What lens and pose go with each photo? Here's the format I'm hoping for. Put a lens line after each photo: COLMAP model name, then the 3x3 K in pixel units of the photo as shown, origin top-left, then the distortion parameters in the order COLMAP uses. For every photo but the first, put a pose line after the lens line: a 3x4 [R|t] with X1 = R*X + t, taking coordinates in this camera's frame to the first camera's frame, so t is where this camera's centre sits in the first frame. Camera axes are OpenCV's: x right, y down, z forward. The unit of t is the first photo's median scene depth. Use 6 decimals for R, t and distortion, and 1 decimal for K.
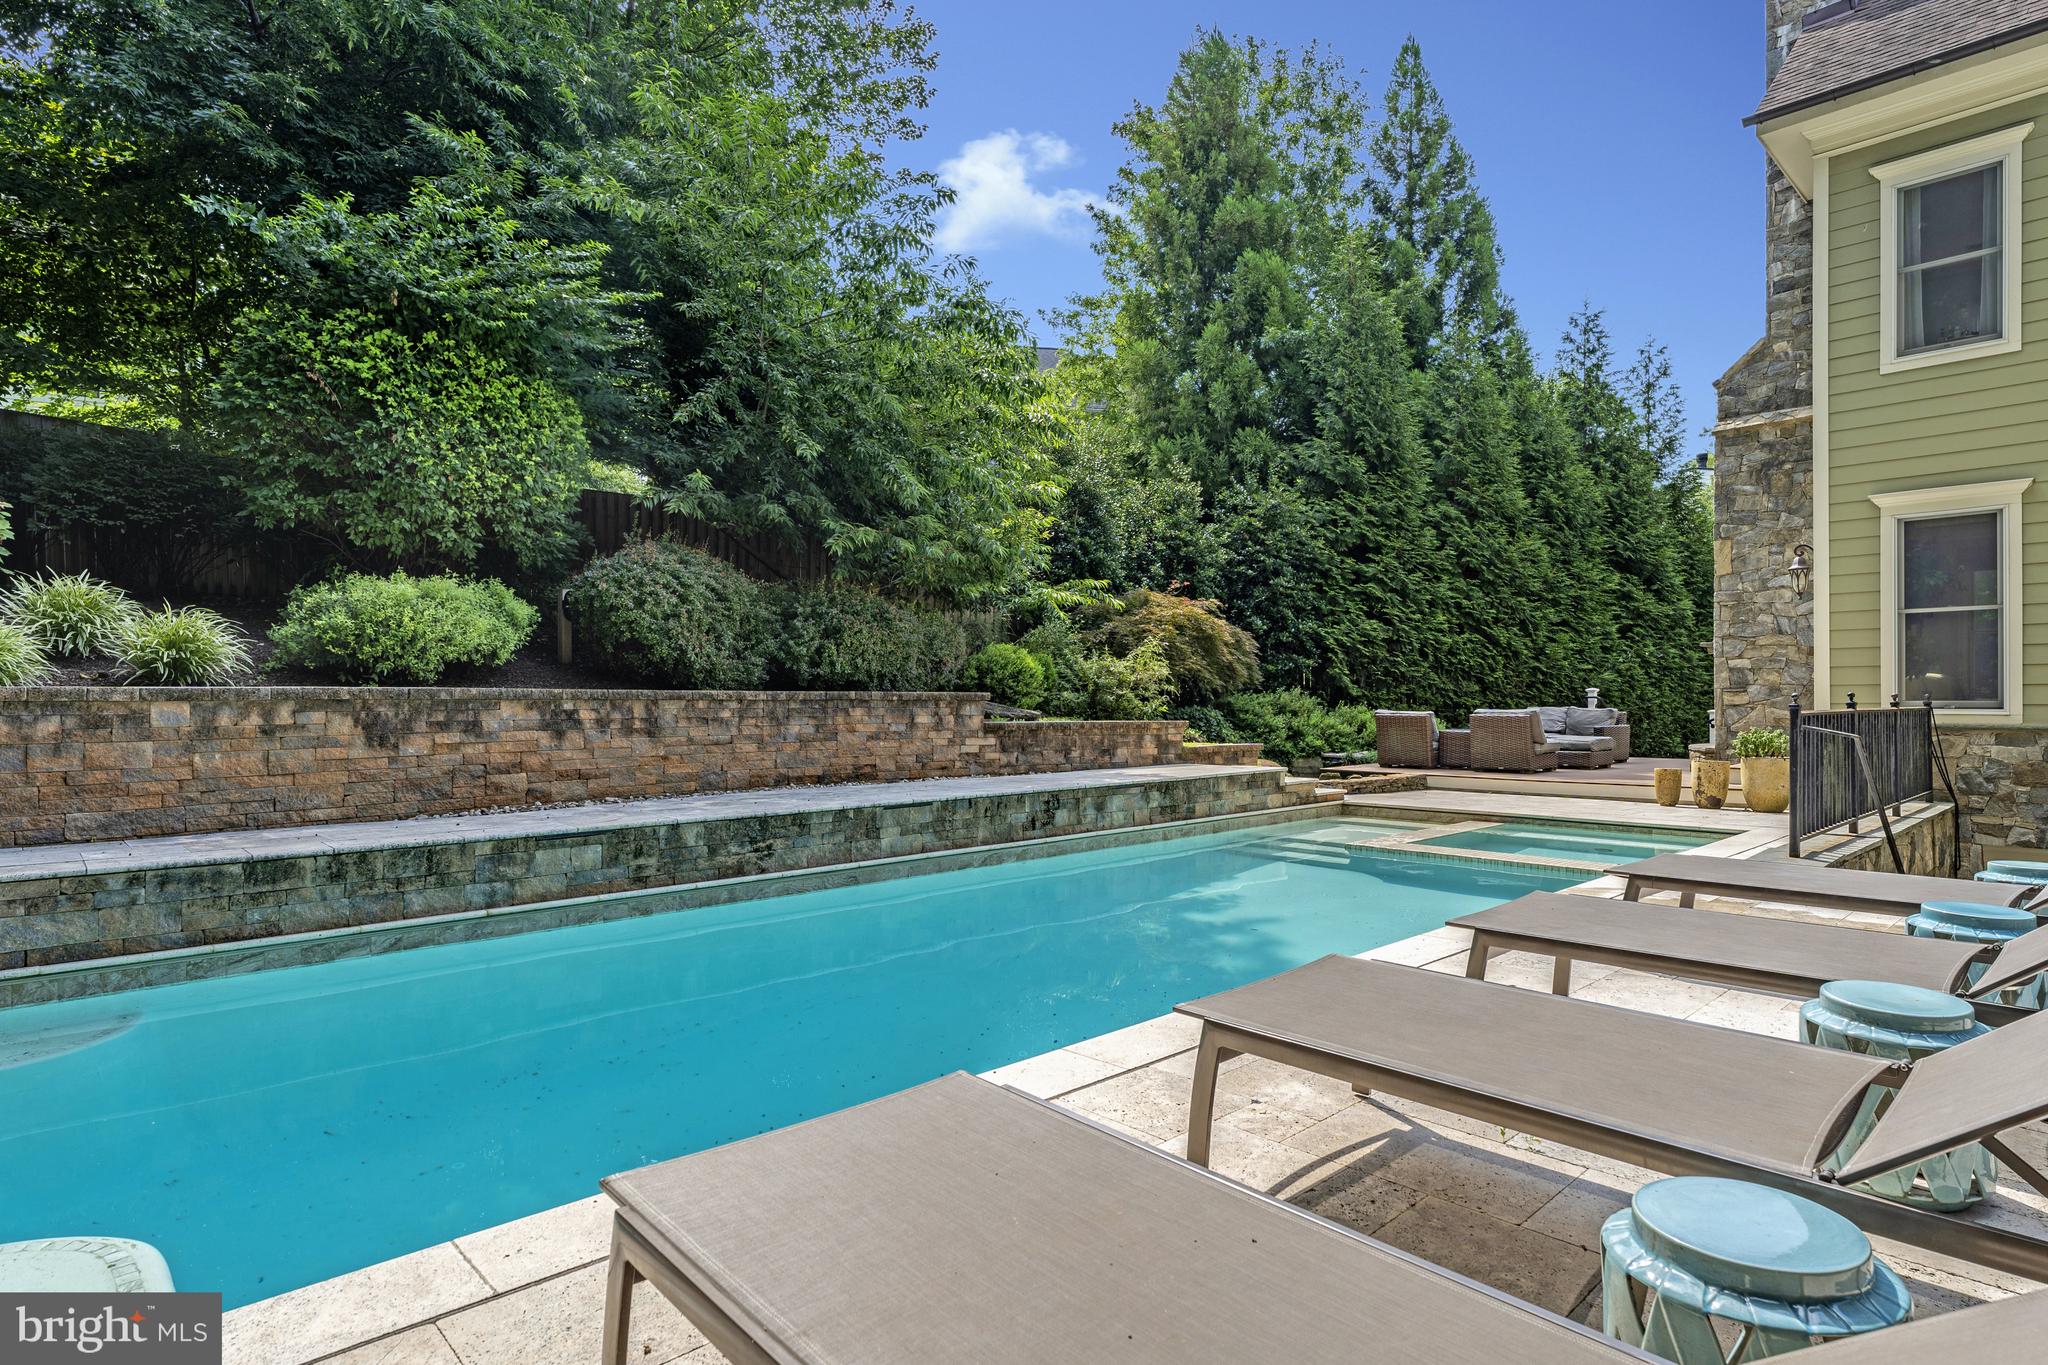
lens RADIAL K [[1057.4, 0, 1022.5], [0, 1057.4, 687.4], [0, 0, 1]] dist [-0.003948, -0.000174]
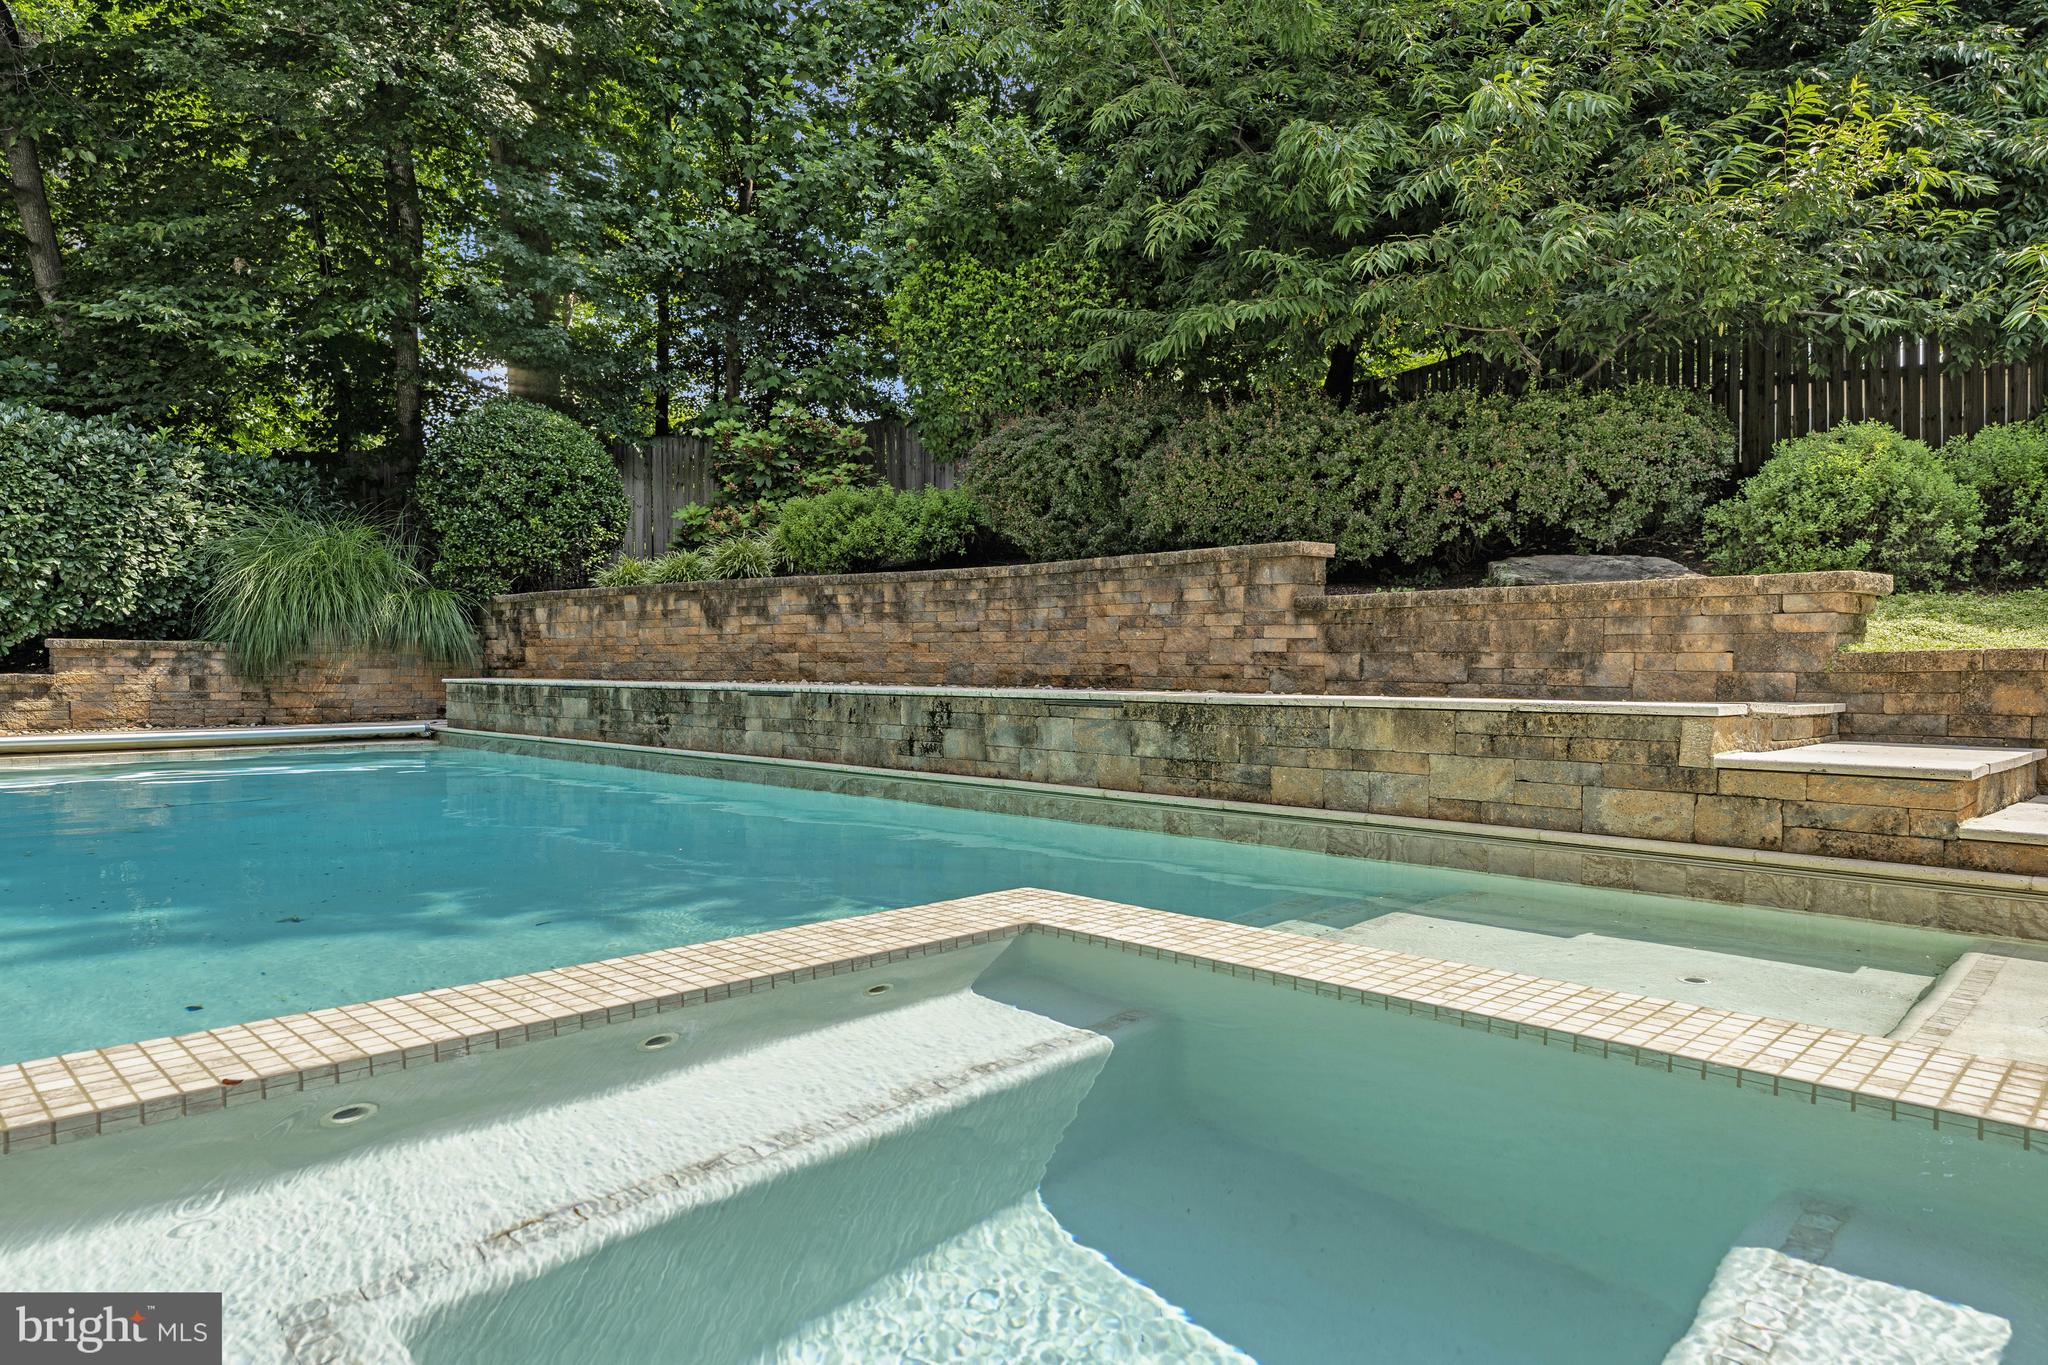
lens RADIAL K [[1223.4, 0, 1022.7], [0, 1223.4, 680.7], [0, 0, 1]] dist [0.001031, 0.000114]
pose [[0.054888, 0.016734, -0.998352, 0.712209], [0.009454, 0.999806, 0.017278, 0.078011], [0.998448, -0.010387, 0.054719, 1.006556]]
